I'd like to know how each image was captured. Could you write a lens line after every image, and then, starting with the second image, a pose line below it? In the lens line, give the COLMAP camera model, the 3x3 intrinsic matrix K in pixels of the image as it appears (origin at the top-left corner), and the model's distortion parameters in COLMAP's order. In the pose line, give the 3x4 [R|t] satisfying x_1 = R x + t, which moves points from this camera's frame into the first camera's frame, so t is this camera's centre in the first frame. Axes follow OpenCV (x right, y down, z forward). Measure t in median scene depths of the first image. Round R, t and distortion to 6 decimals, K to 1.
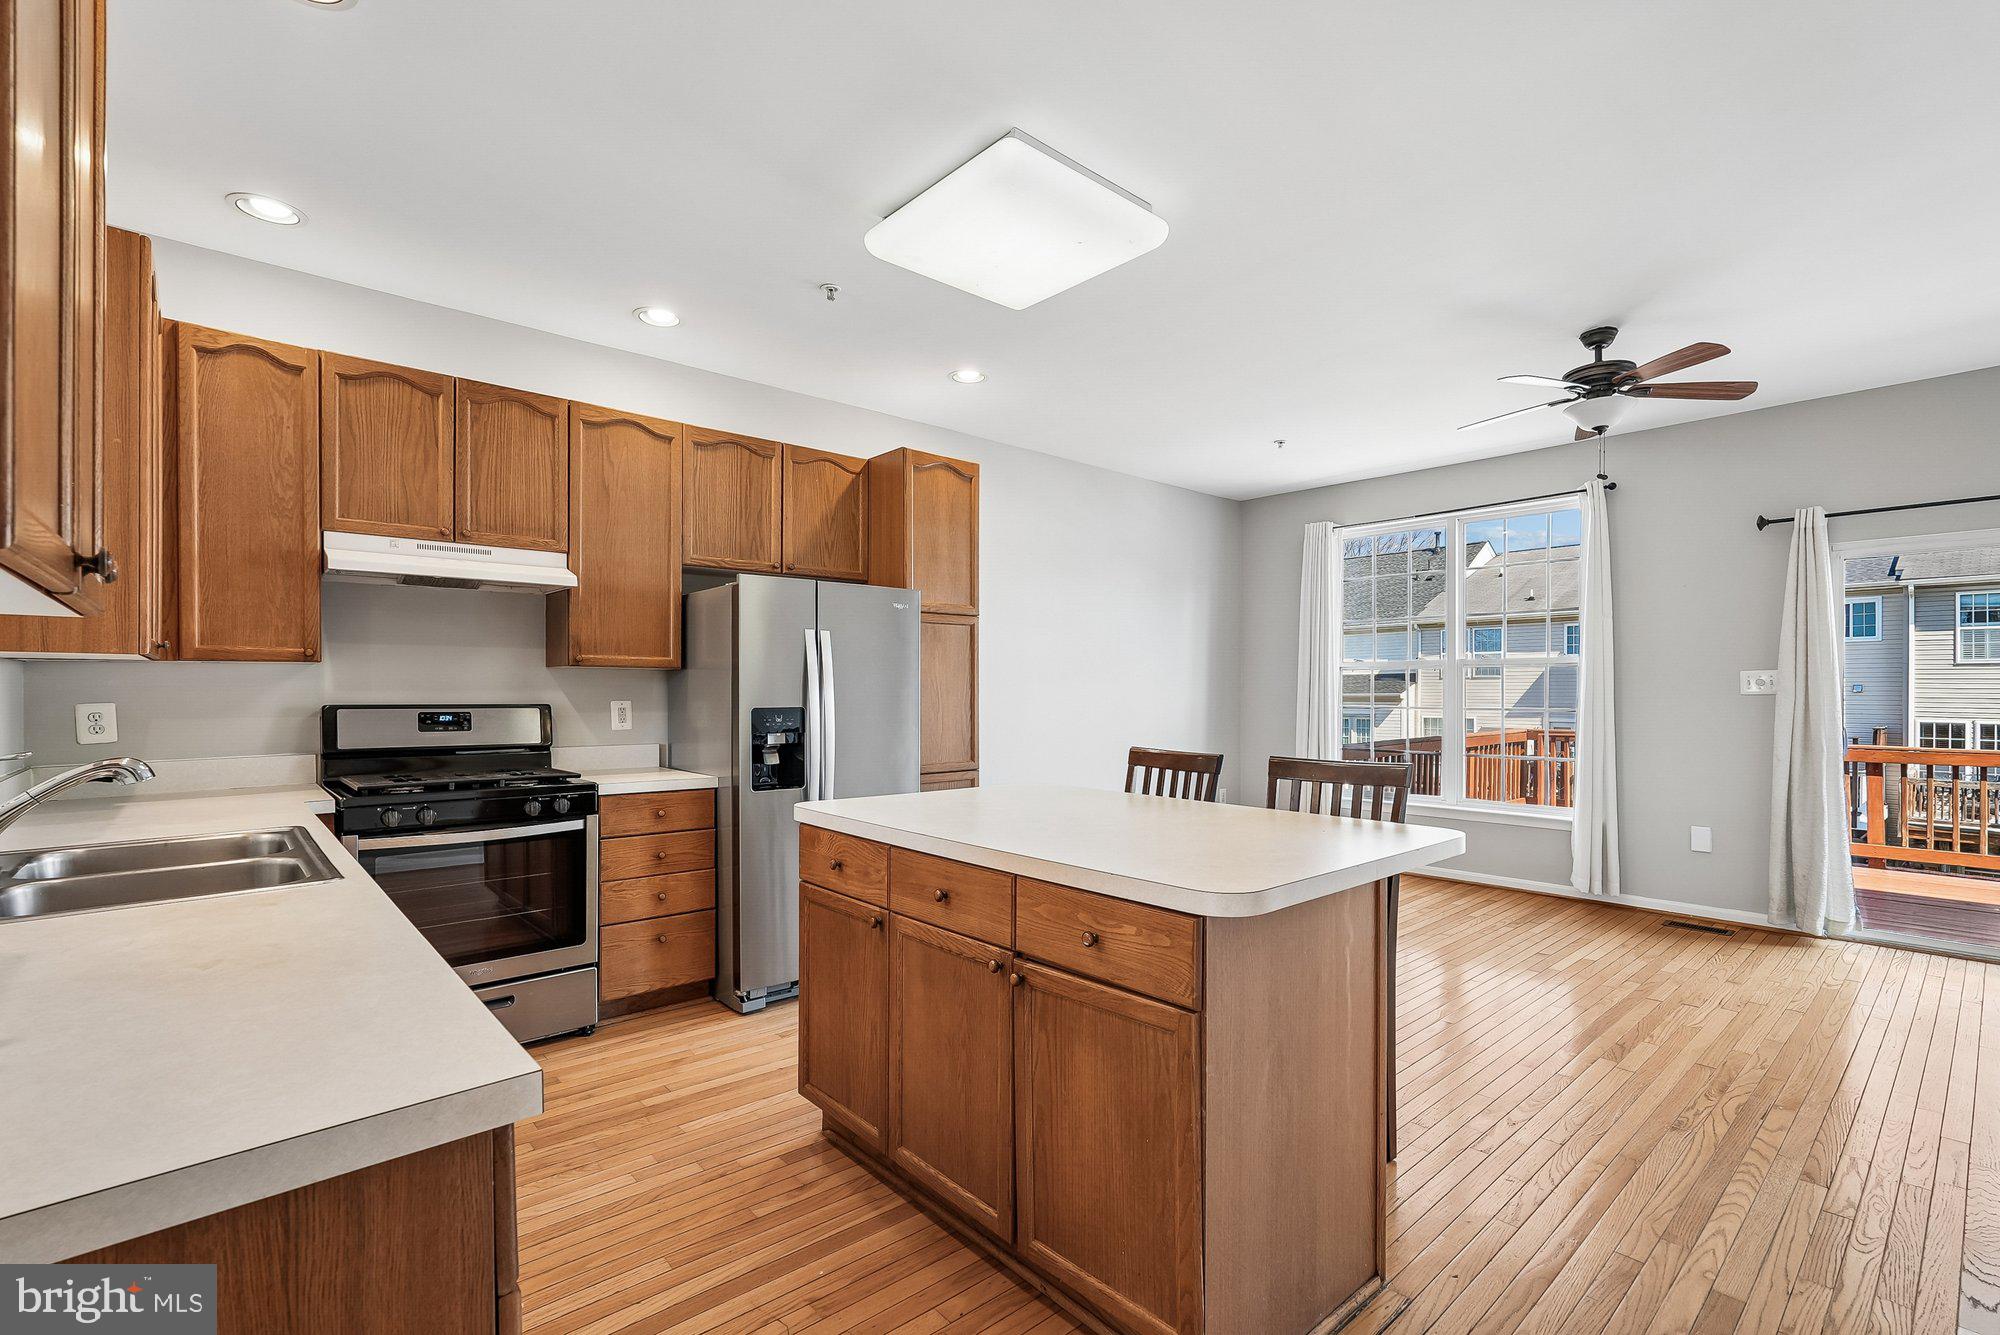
lens RADIAL K [[891.7, 0, 1001.4], [0, 891.7, 686.0], [0, 0, 1]] dist [-0.010157, 0.000135]
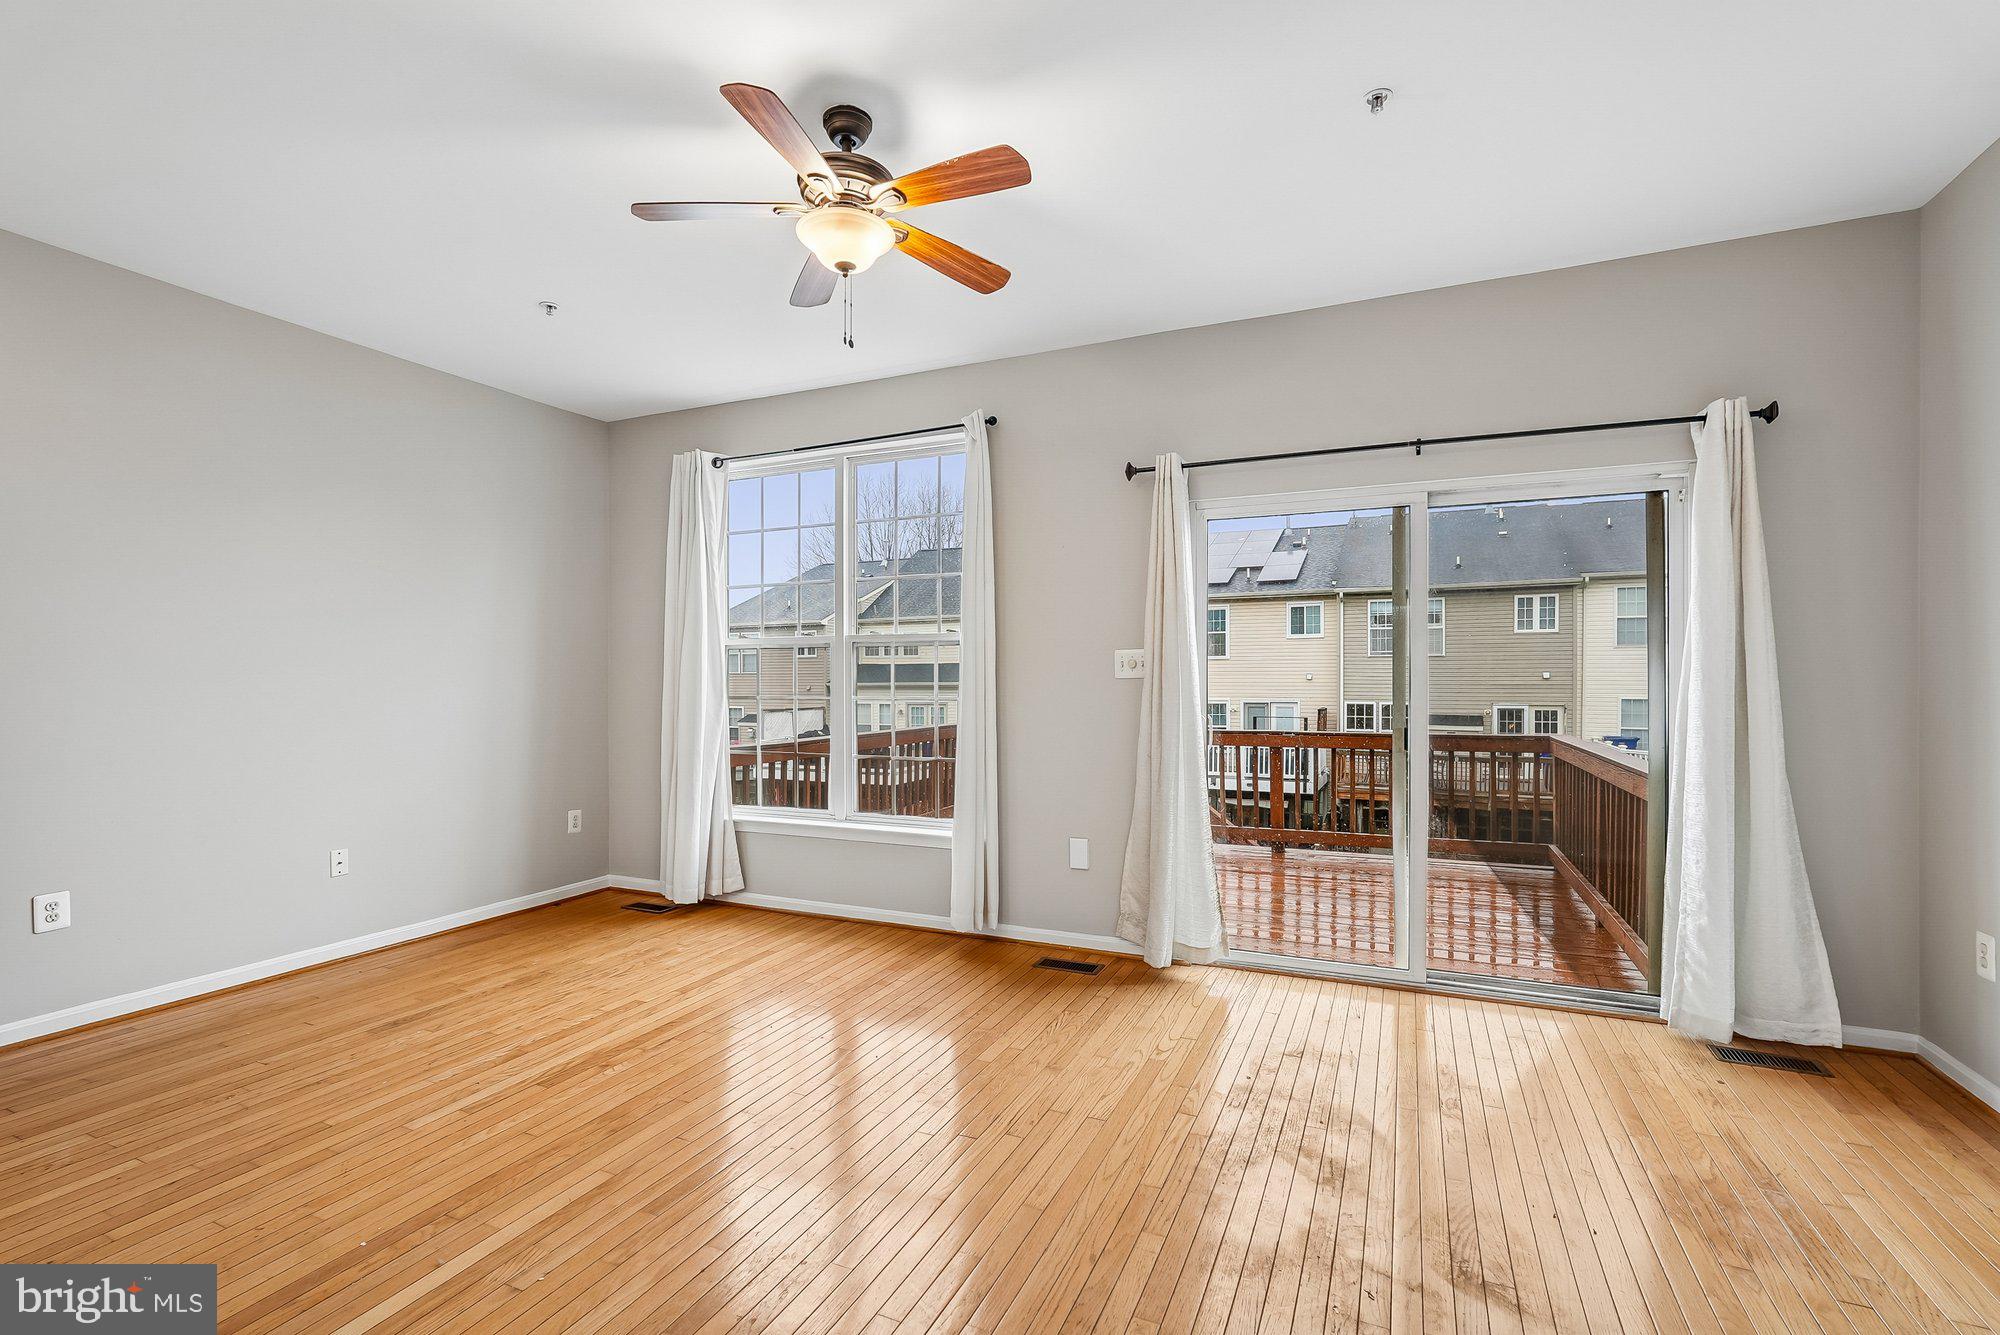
lens RADIAL K [[882.6, 0, 1001.5], [0, 882.6, 694.3], [0, 0, 1]] dist [-0.003471, -0.000113]
pose [[0.912730, -0.009071, 0.408462, 0.367971], [0.000337, 0.999770, 0.021449, 0.005255], [-0.408563, -0.019439, 0.912523, 0.262678]]
